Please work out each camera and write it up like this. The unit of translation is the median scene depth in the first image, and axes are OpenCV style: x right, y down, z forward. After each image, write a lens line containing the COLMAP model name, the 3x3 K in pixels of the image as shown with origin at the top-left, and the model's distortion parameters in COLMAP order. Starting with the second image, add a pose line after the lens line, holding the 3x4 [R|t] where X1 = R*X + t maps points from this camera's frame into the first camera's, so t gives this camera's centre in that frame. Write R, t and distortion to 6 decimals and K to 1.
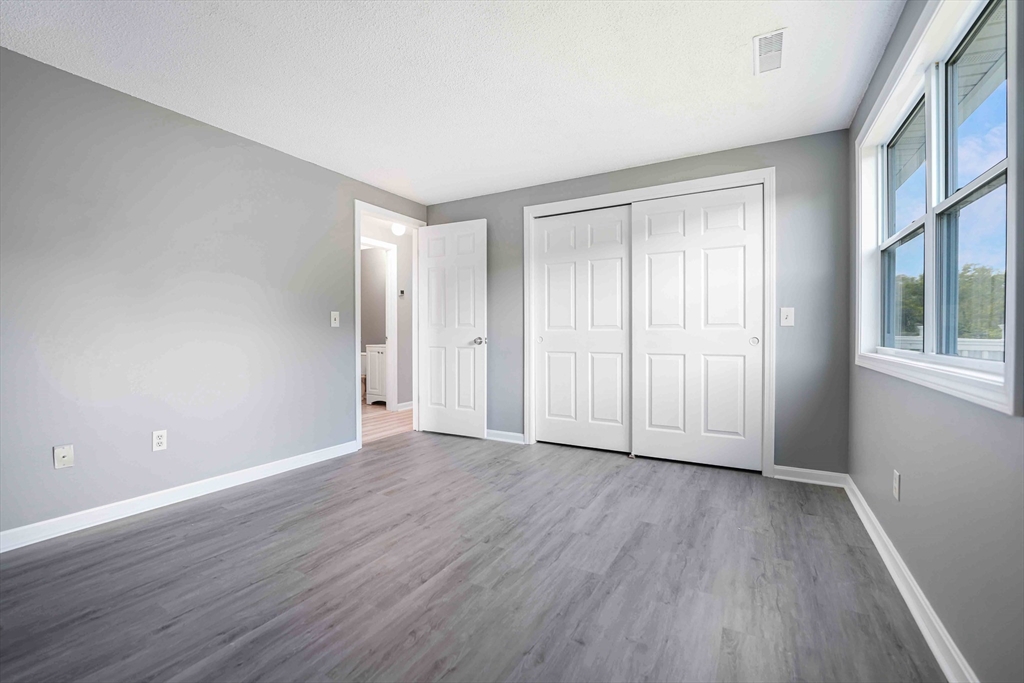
lens RADIAL K [[436.5, 0, 514.8], [0, 436.5, 342.2], [0, 0, 1]] dist [-0.032478, 0.005505]
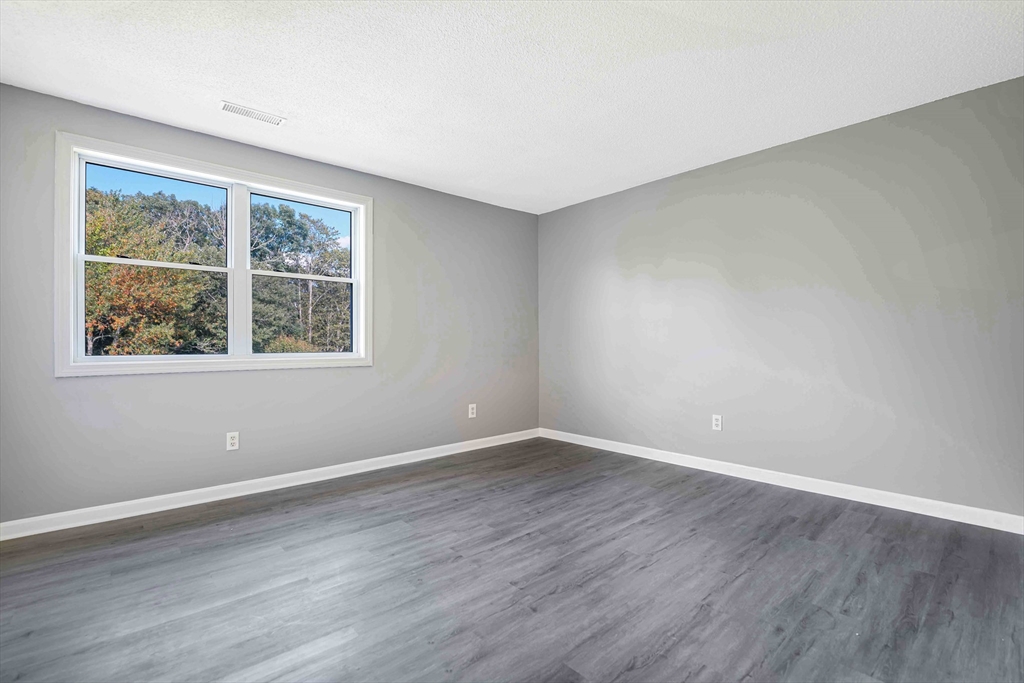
lens RADIAL K [[436.5, 0, 514.8], [0, 436.5, 342.2], [0, 0, 1]] dist [-0.032478, 0.005505]
pose [[-0.947885, 0.002676, 0.318601, -0.520045], [0.009963, 0.999725, 0.021244, -0.041388], [-0.318456, 0.023311, -0.947651, 1.973882]]
